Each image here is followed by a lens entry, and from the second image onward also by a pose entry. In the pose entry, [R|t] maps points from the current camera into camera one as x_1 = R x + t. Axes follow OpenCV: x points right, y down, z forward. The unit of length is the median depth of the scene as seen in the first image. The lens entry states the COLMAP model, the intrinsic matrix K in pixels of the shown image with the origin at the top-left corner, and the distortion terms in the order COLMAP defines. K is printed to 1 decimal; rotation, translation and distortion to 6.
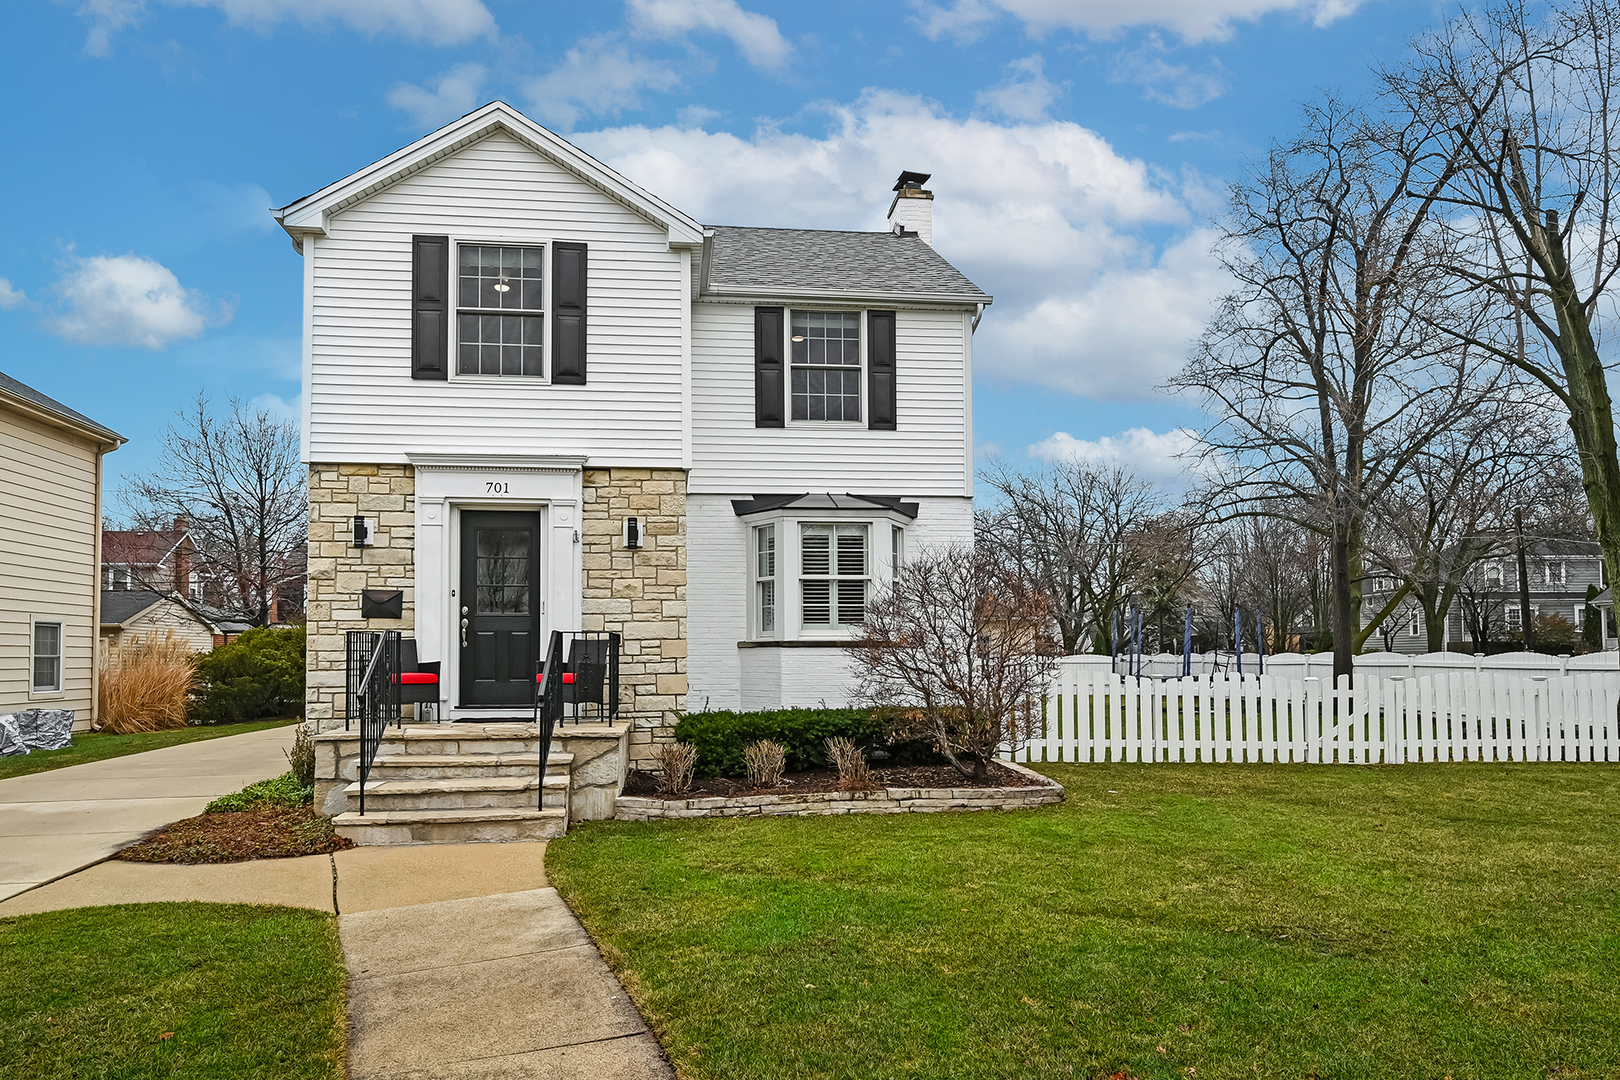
lens RADIAL K [[1079.8, 0, 810.1], [0, 1079.8, 520.3], [0, 0, 1]] dist [-0.001949, -0.001387]
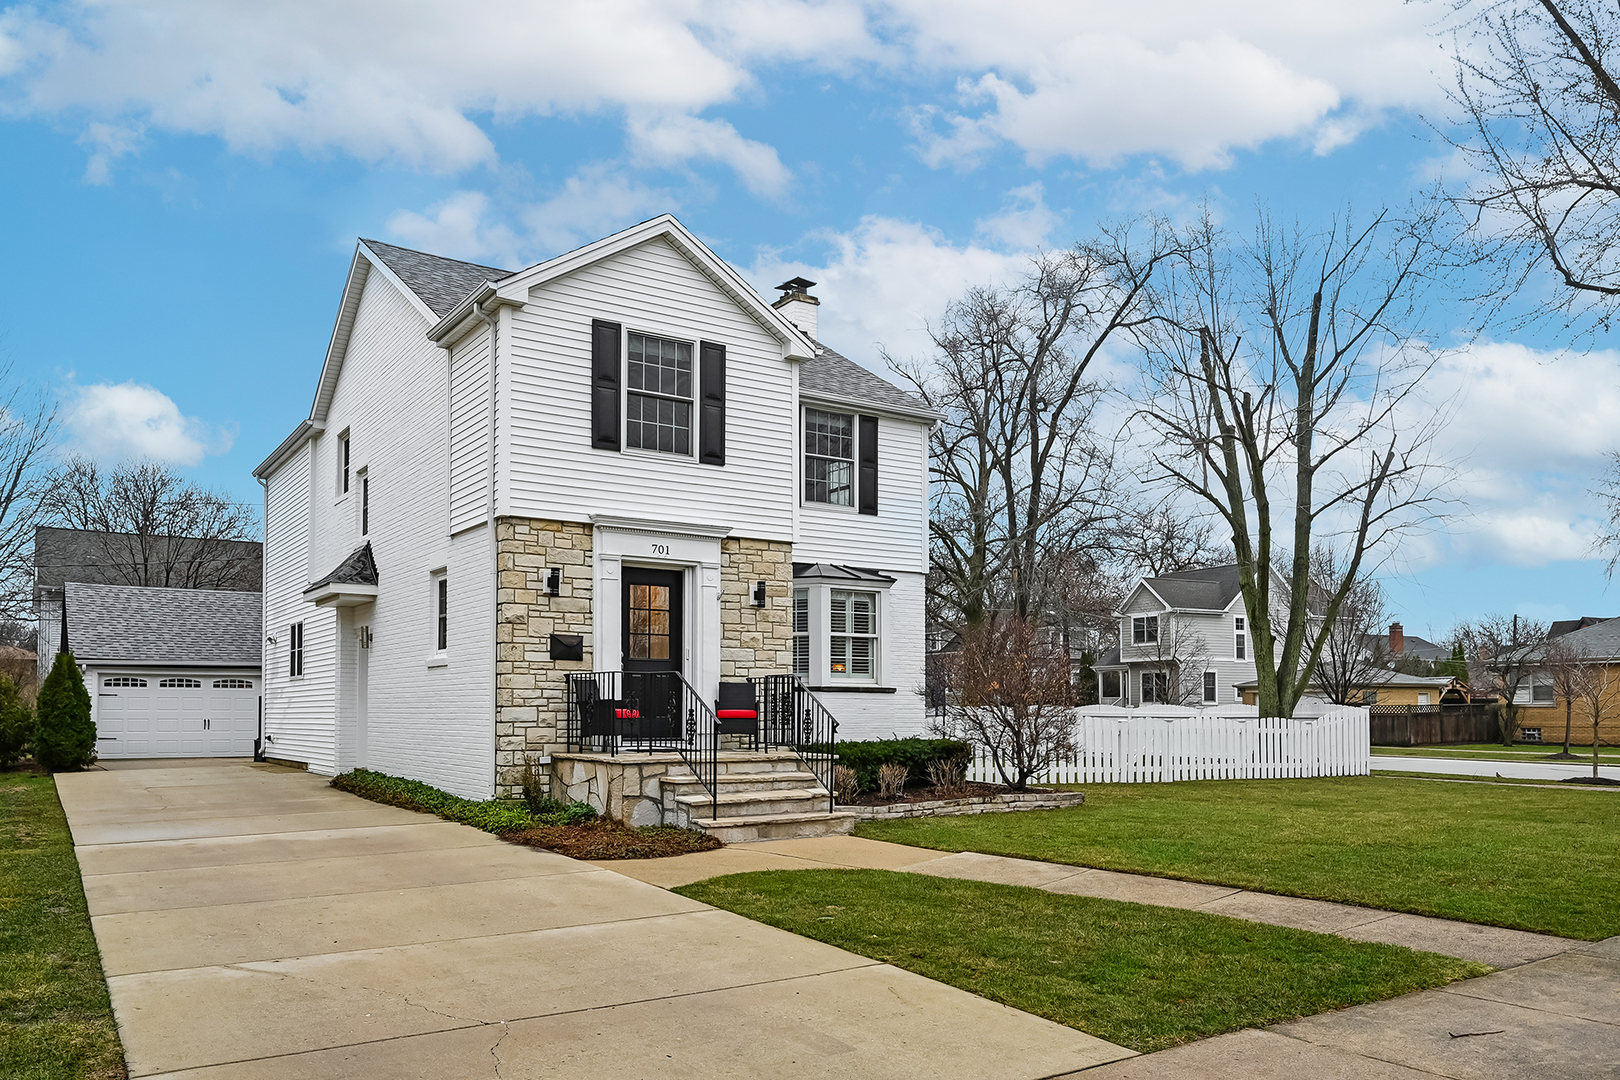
lens RADIAL K [[1176.2, 0, 810.0], [0, 1176.2, 540.0], [0, 0, 1]] dist [-0.000047, 0.000025]
pose [[0.896474, 0.069424, 0.437623, -0.685583], [-0.060644, 0.997579, -0.034025, -0.007027], [-0.438926, 0.003964, 0.898514, -0.197450]]
